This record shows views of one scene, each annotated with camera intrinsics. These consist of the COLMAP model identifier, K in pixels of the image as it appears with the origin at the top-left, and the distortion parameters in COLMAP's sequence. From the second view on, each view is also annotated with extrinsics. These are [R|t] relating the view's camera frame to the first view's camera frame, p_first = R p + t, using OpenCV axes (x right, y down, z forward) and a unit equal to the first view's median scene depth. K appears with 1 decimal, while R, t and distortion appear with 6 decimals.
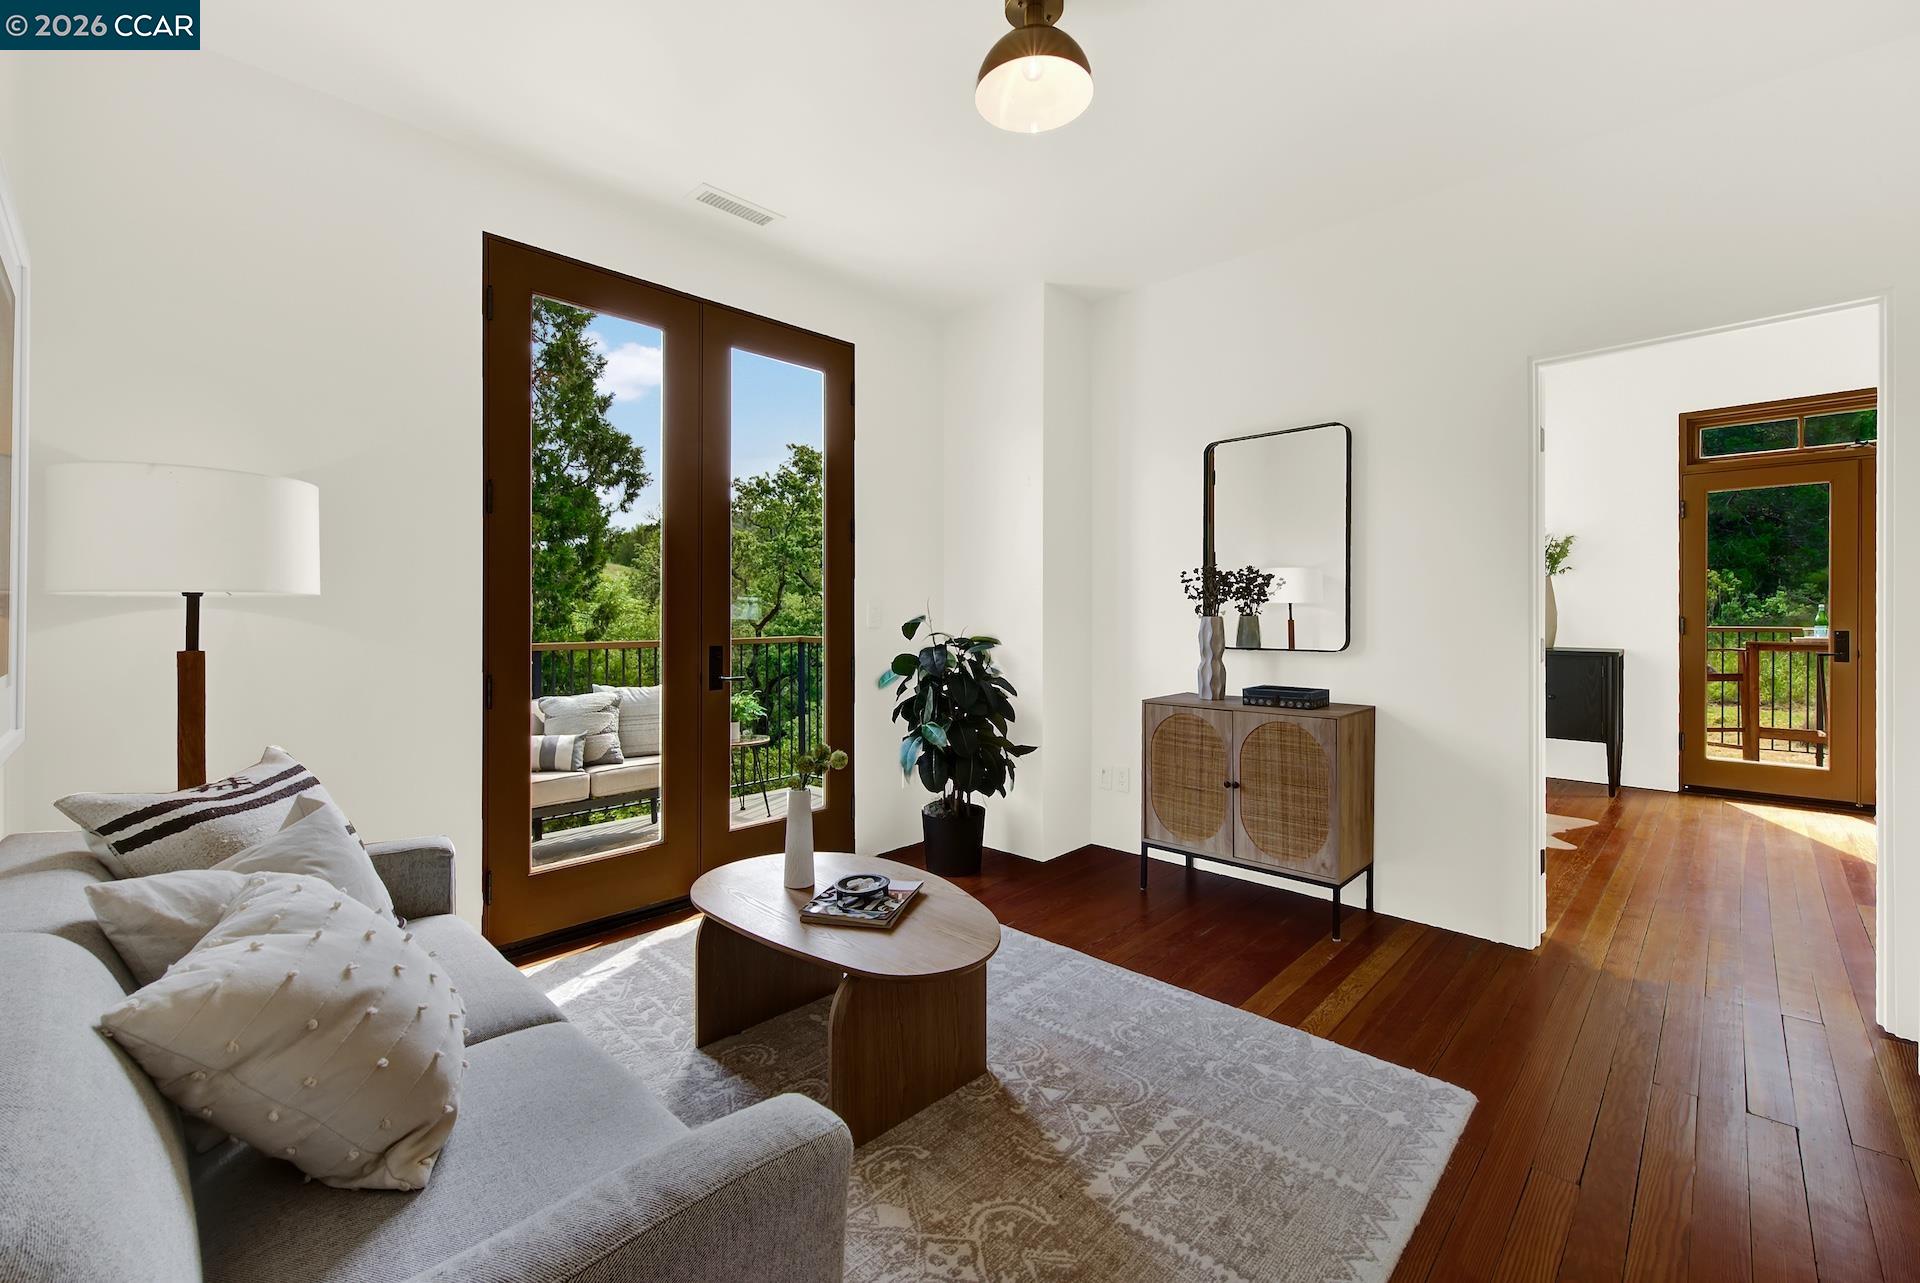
lens RADIAL K [[792.9, 0, 943.0], [0, 792.9, 610.3], [0, 0, 1]] dist [0.005083, 0.000086]
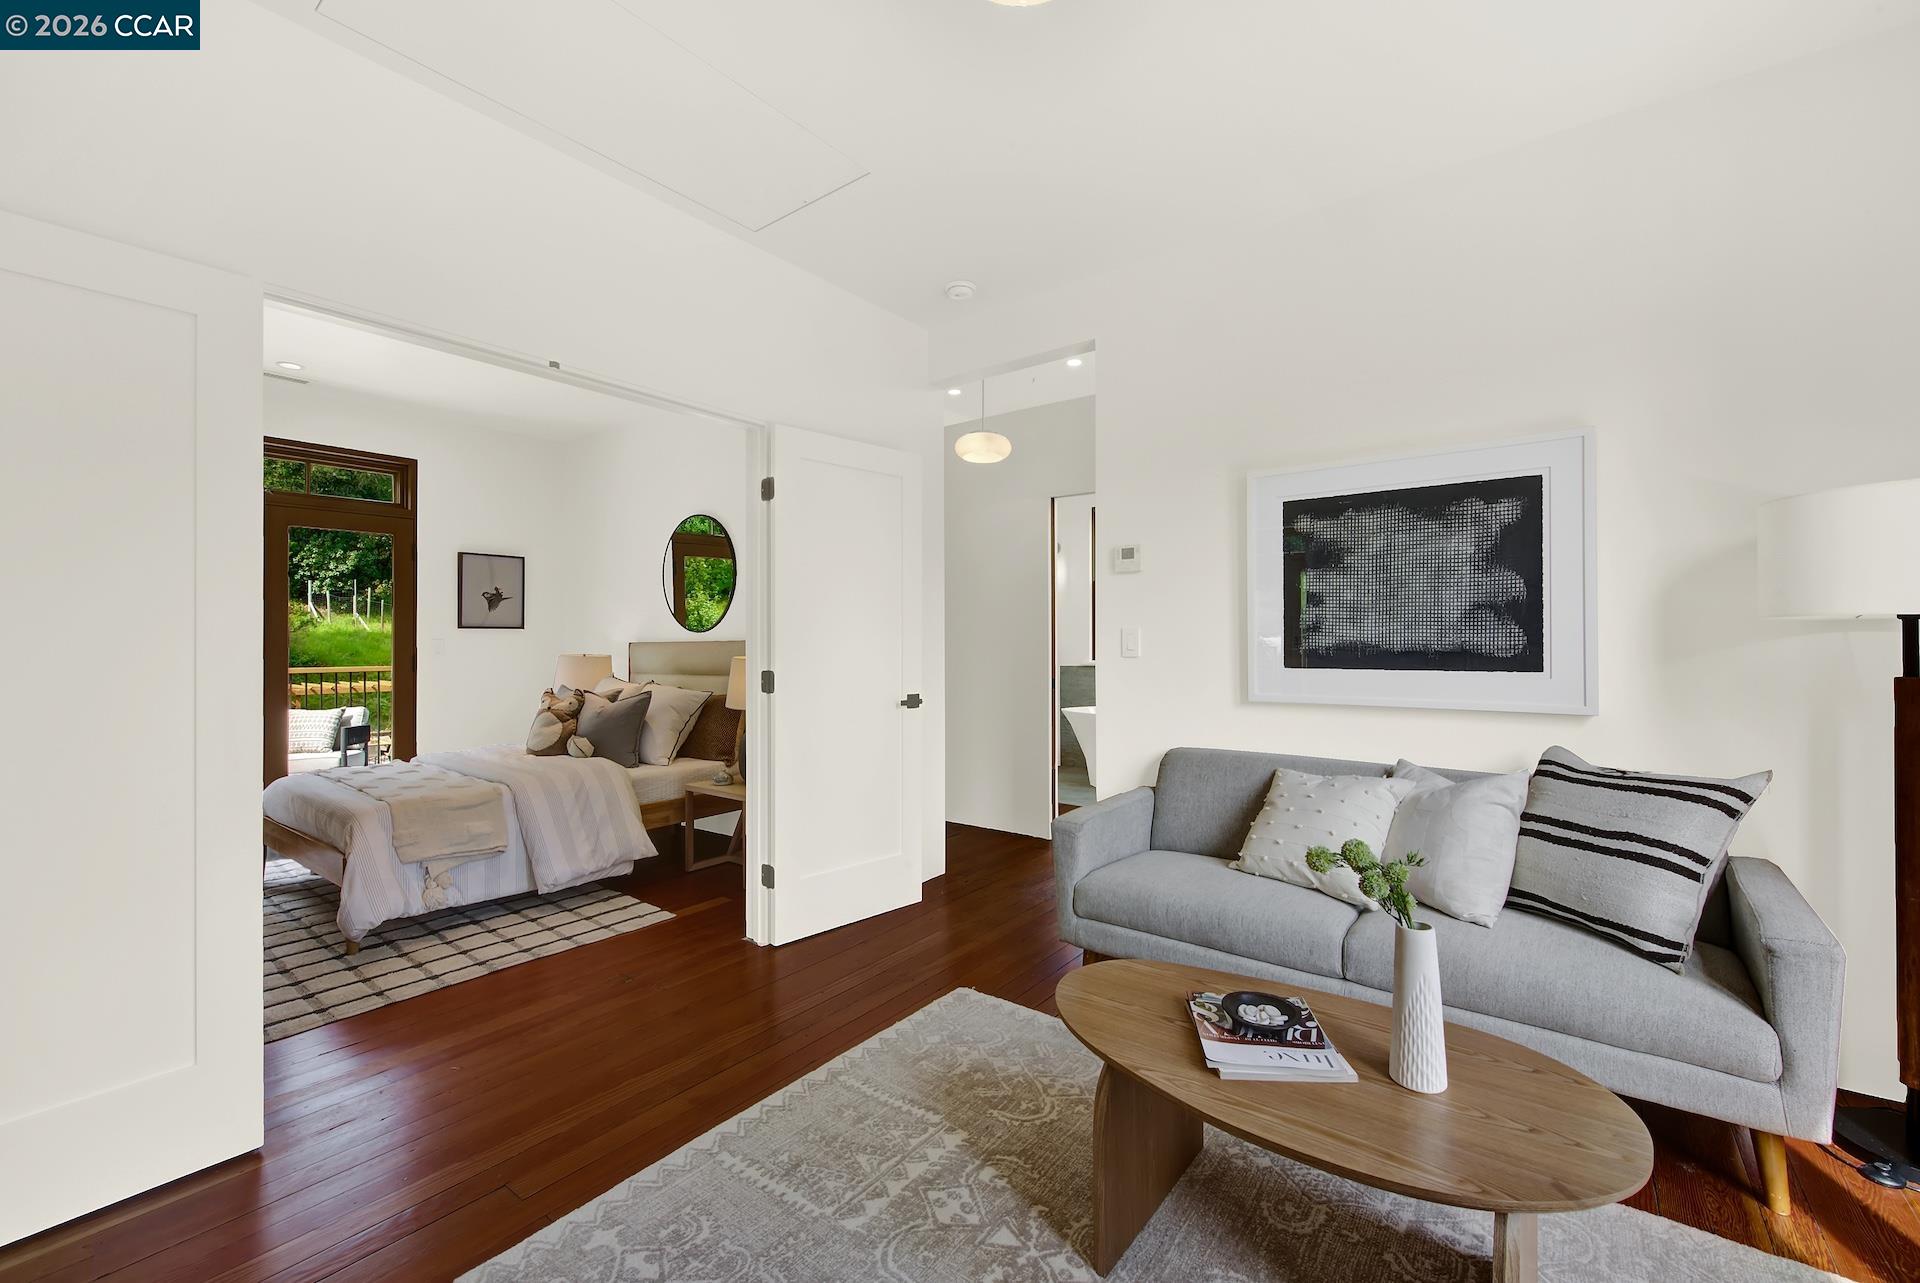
lens RADIAL K [[792.9, 0, 953.9], [0, 792.9, 641.9], [0, 0, 1]] dist [0.005083, 0.000086]
pose [[-0.990639, 0.003983, -0.136451, 0.310700], [0.004998, 0.999962, -0.007097, 0.011278], [0.136418, -0.007712, -0.990621, 1.895816]]
